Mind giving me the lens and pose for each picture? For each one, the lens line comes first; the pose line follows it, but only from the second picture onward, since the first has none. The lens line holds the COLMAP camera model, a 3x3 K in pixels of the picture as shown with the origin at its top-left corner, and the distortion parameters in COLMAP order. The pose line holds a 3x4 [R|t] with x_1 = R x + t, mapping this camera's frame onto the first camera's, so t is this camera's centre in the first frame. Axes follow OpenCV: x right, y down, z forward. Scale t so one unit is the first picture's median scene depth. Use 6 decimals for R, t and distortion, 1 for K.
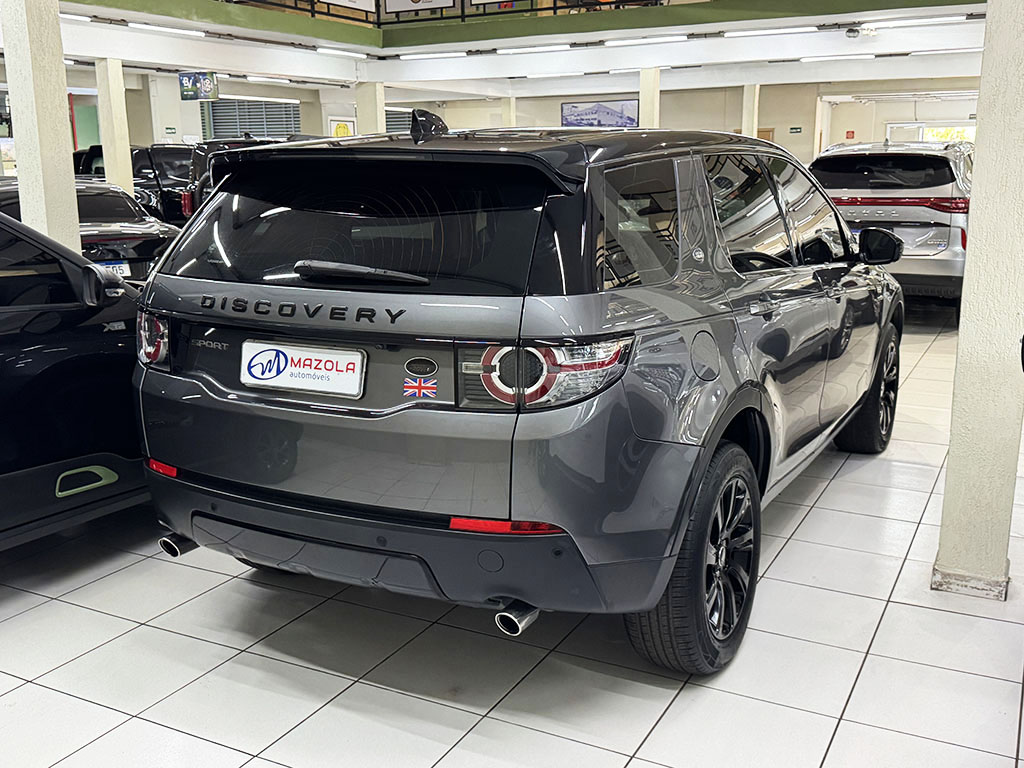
lens RADIAL K [[1016.5, 0, 512.0], [0, 1016.5, 384.0], [0, 0, 1]] dist [0.140530, -0.282150]
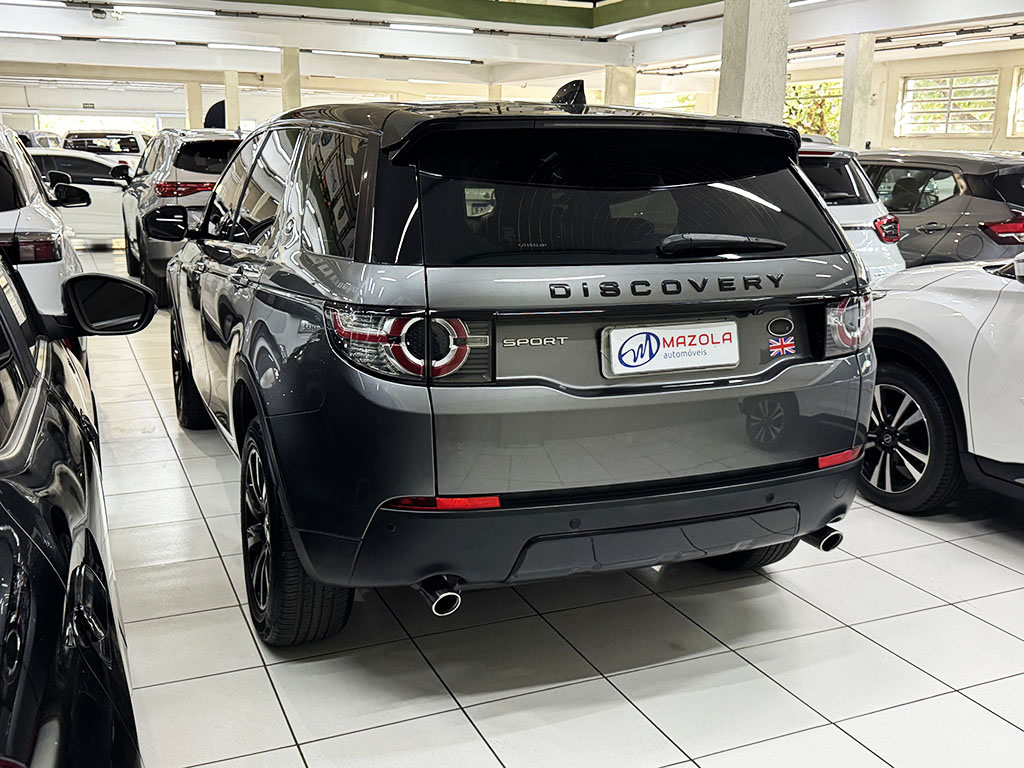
lens RADIAL K [[1016.5, 0, 512.0], [0, 1016.5, 384.0], [0, 0, 1]] dist [0.140530, -0.282150]
pose [[0.620031, -0.152802, 0.769554, -1.026503], [0.146194, 0.986174, 0.078025, -0.077352], [-0.770837, 0.064126, 0.633797, 0.505869]]
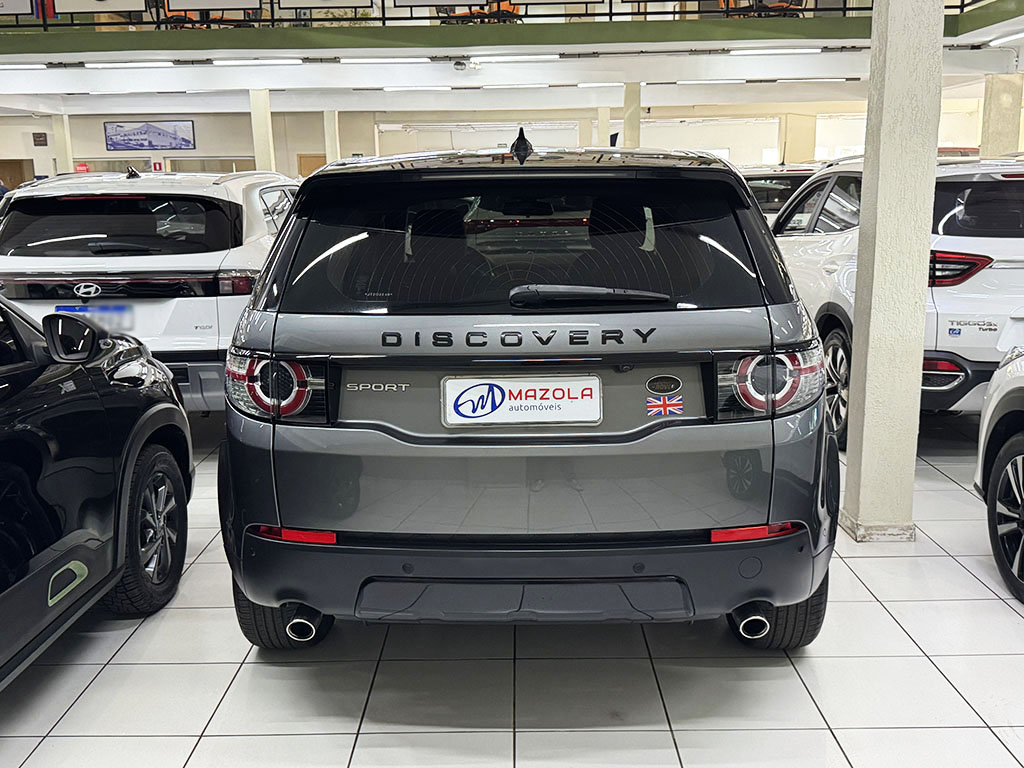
lens RADIAL K [[1018.0, 0, 505.5], [0, 1018.0, 382.4], [0, 0, 1]] dist [0.136328, -0.270786]
pose [[0.888865, -0.094492, 0.448320, -0.627873], [0.105492, 0.994420, 0.000437, -0.033383], [-0.445859, 0.046906, 0.893873, 0.169127]]
